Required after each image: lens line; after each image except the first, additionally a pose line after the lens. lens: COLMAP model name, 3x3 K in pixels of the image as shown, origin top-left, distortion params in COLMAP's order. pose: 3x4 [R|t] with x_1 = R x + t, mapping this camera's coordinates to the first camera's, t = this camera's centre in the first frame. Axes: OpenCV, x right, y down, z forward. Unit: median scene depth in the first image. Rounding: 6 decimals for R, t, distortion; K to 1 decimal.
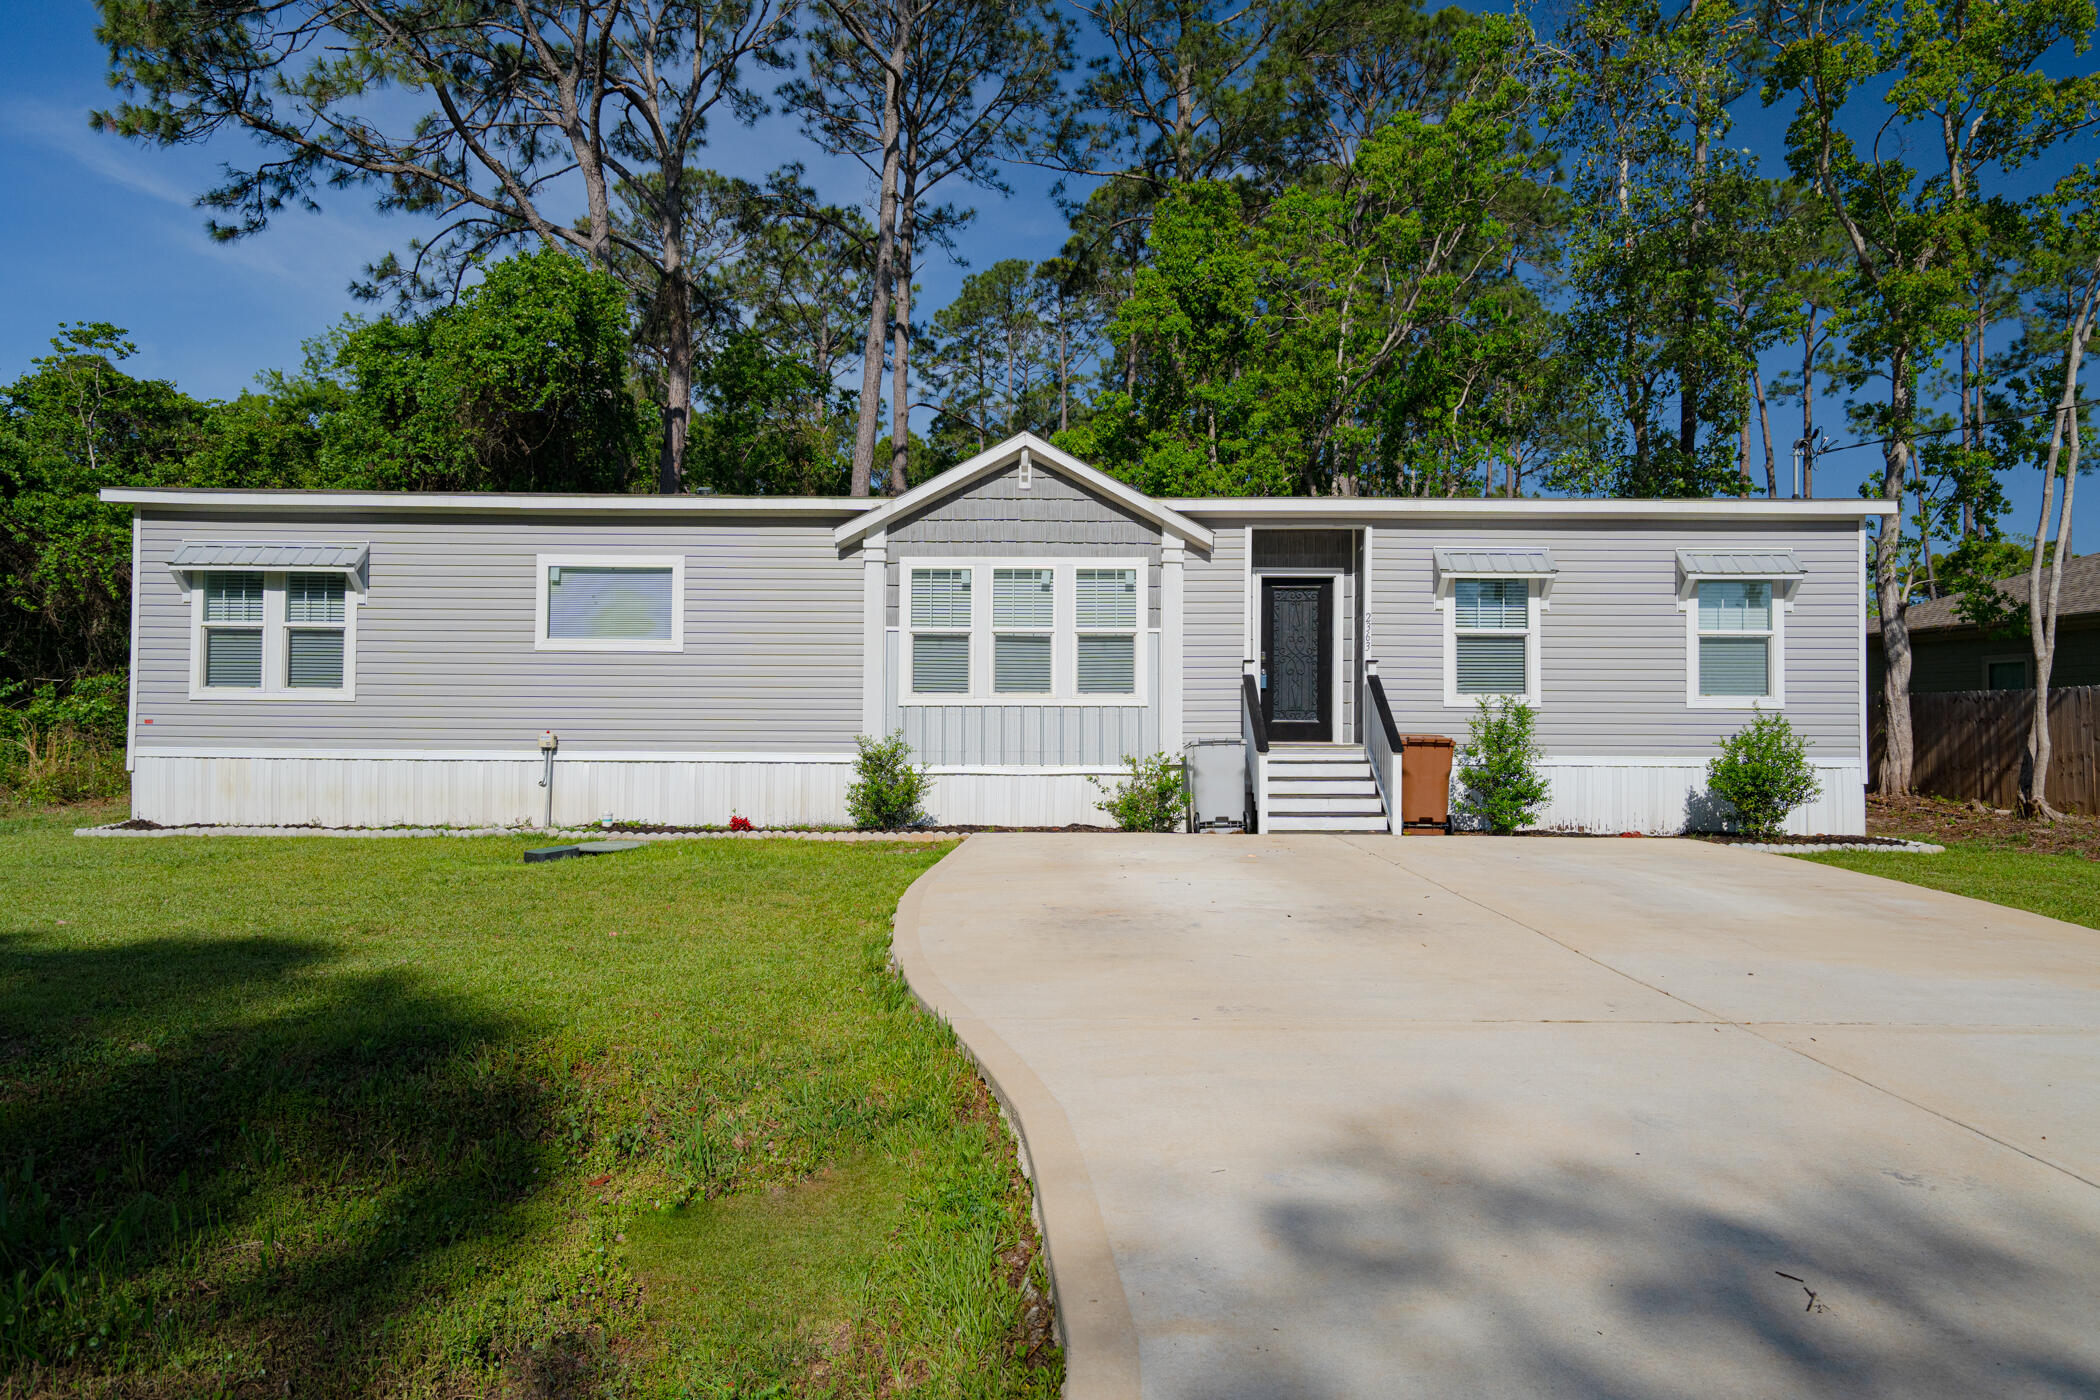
lens RADIAL K [[1239.6, 0, 1050.0], [0, 1239.6, 700.0], [0, 0, 1]] dist [0.014105, 0.002496]
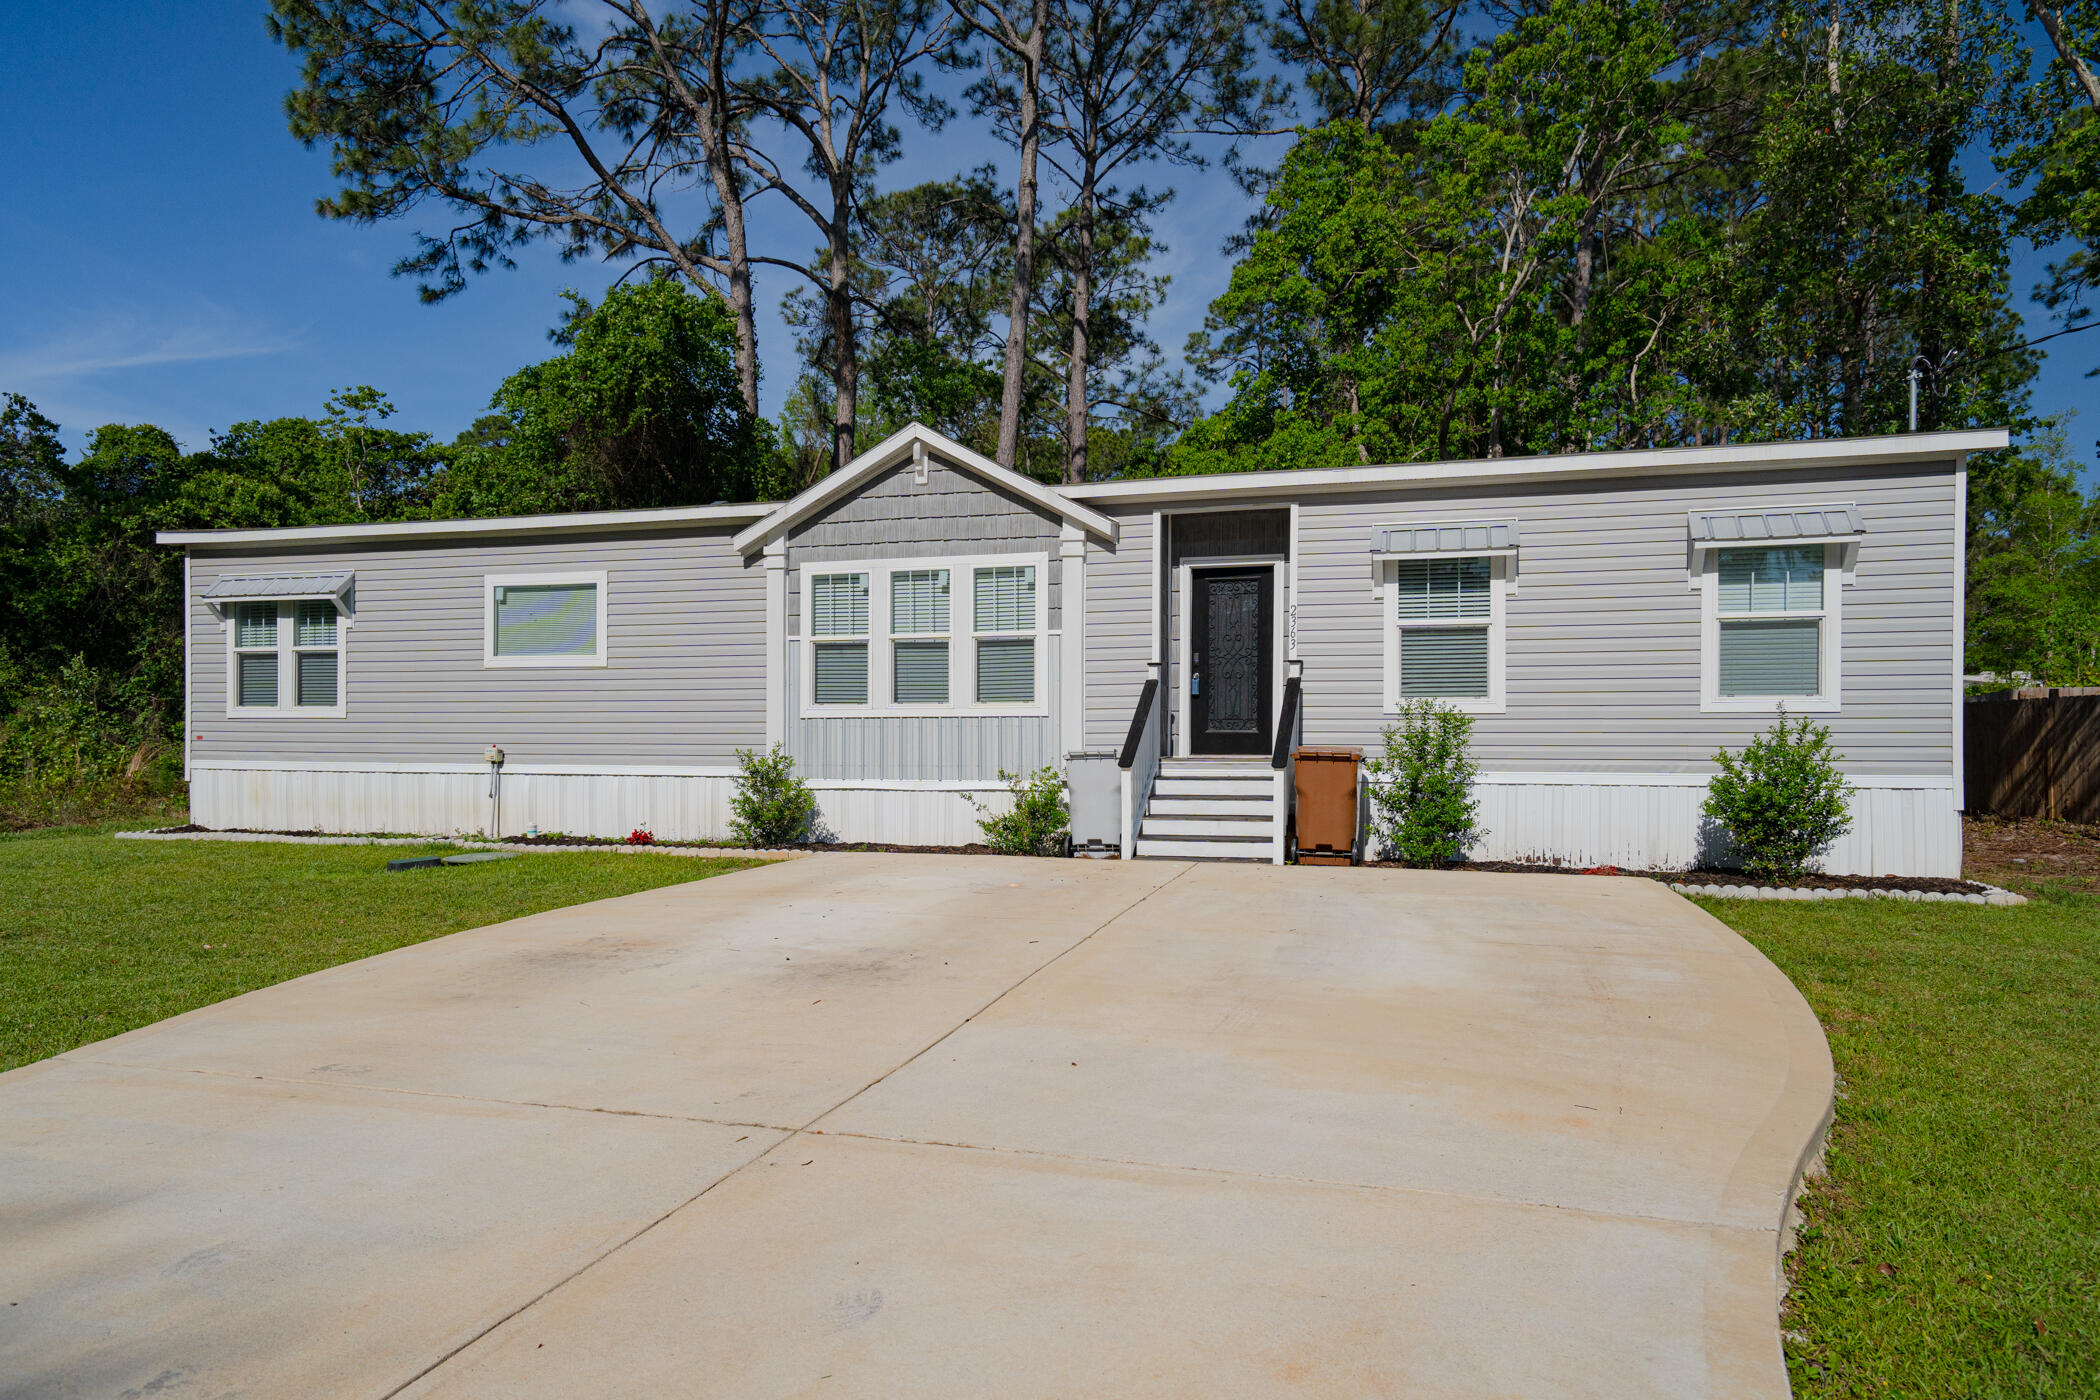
lens RADIAL K [[1269.6, 0, 1050.3], [0, 1269.6, 739.0], [0, 0, 1]] dist [0.014762, 0.000195]
pose [[0.960465, -0.004253, -0.278369, 0.338252], [0.010554, 0.999721, 0.021140, 0.002081], [0.278201, -0.023243, 0.960242, 0.106397]]
